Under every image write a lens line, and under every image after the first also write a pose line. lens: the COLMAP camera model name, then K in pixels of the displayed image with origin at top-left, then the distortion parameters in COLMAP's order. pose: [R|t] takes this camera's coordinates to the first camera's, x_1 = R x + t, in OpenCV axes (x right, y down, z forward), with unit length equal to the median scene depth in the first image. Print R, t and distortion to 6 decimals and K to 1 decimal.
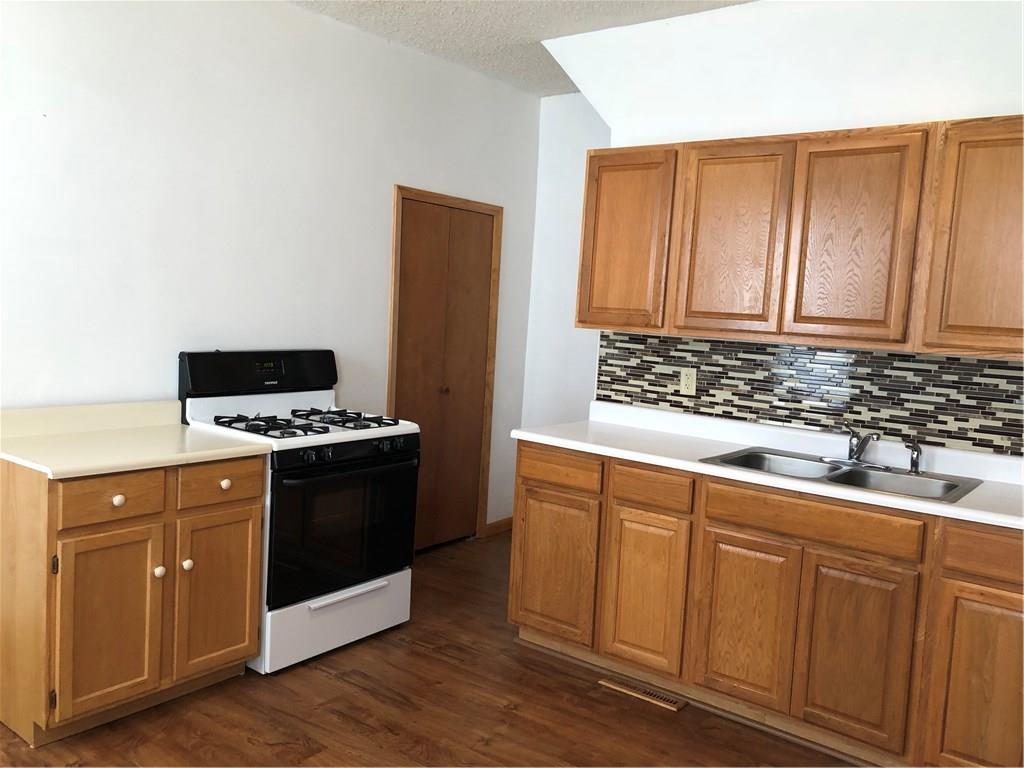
lens RADIAL K [[836.0, 0, 514.4], [0, 836.0, 378.8], [0, 0, 1]] dist [0.093669, -0.145810]
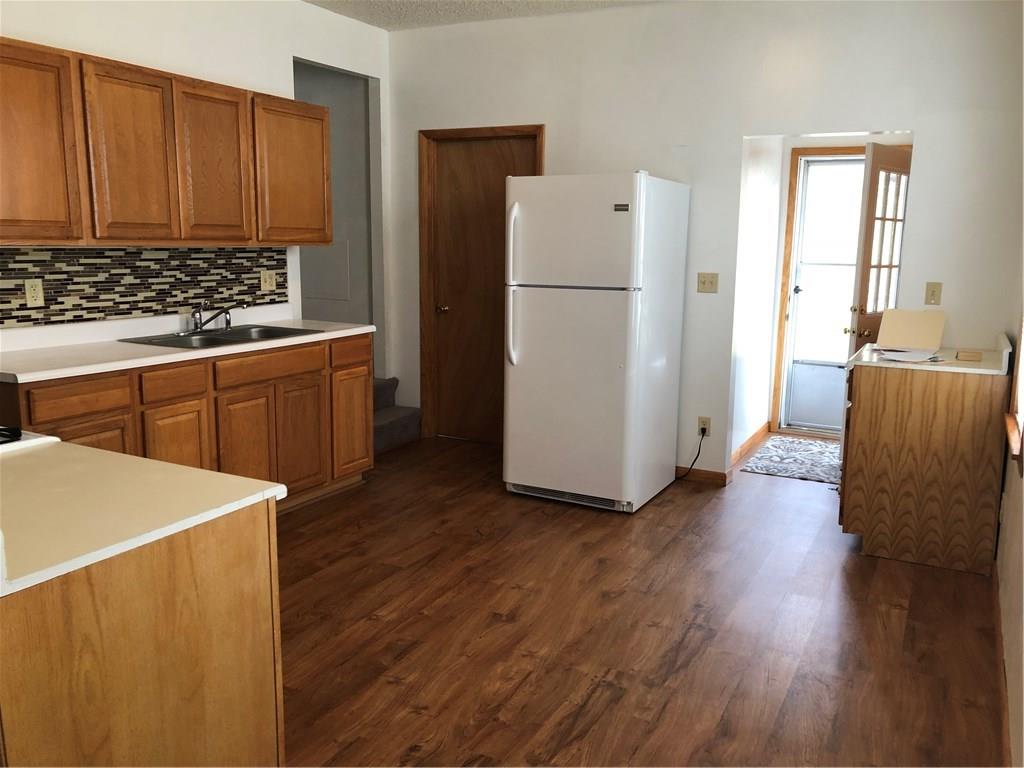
lens RADIAL K [[857.6, 0, 506.0], [0, 857.6, 379.2], [0, 0, 1]] dist [0.056568, -0.011419]
pose [[-0.162856, -0.226340, 0.960337, -0.979071], [0.054930, 0.969742, 0.237872, -0.123529], [-0.985120, 0.091490, -0.145496, 0.692554]]
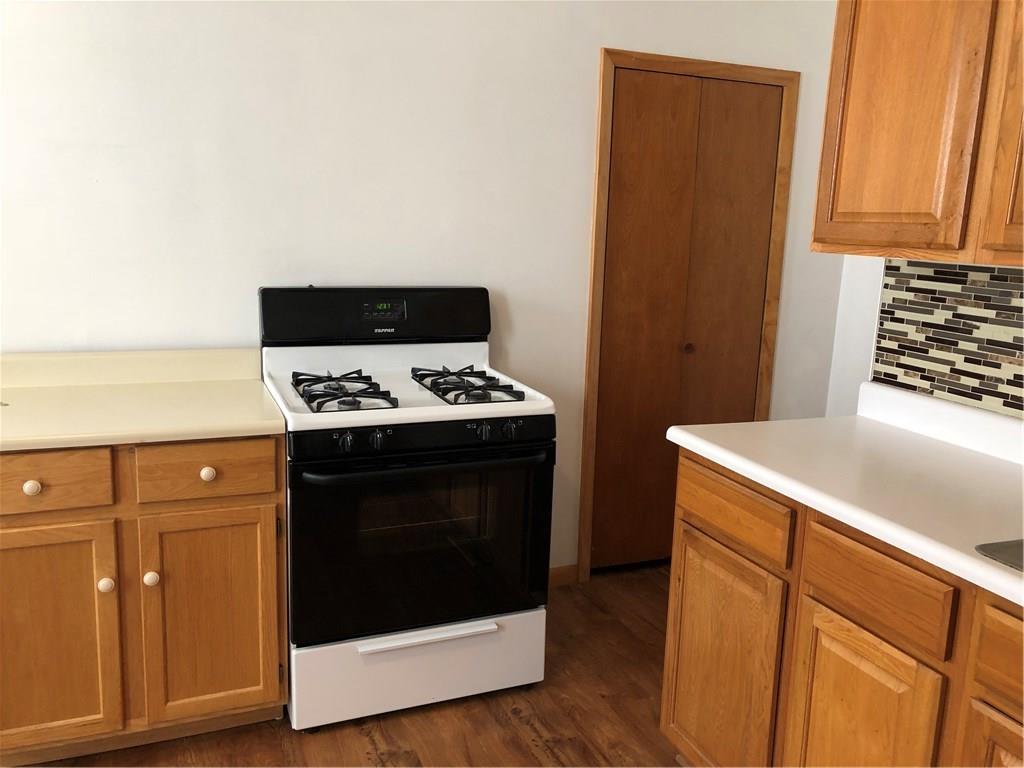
lens RADIAL K [[836.0, 0, 514.4], [0, 836.0, 378.8], [0, 0, 1]] dist [0.093669, -0.145810]
pose [[0.869814, 0.066589, -0.488865, 0.175250], [-0.030186, 0.996177, 0.081981, -0.016747], [0.492455, -0.056551, 0.868499, 0.394682]]
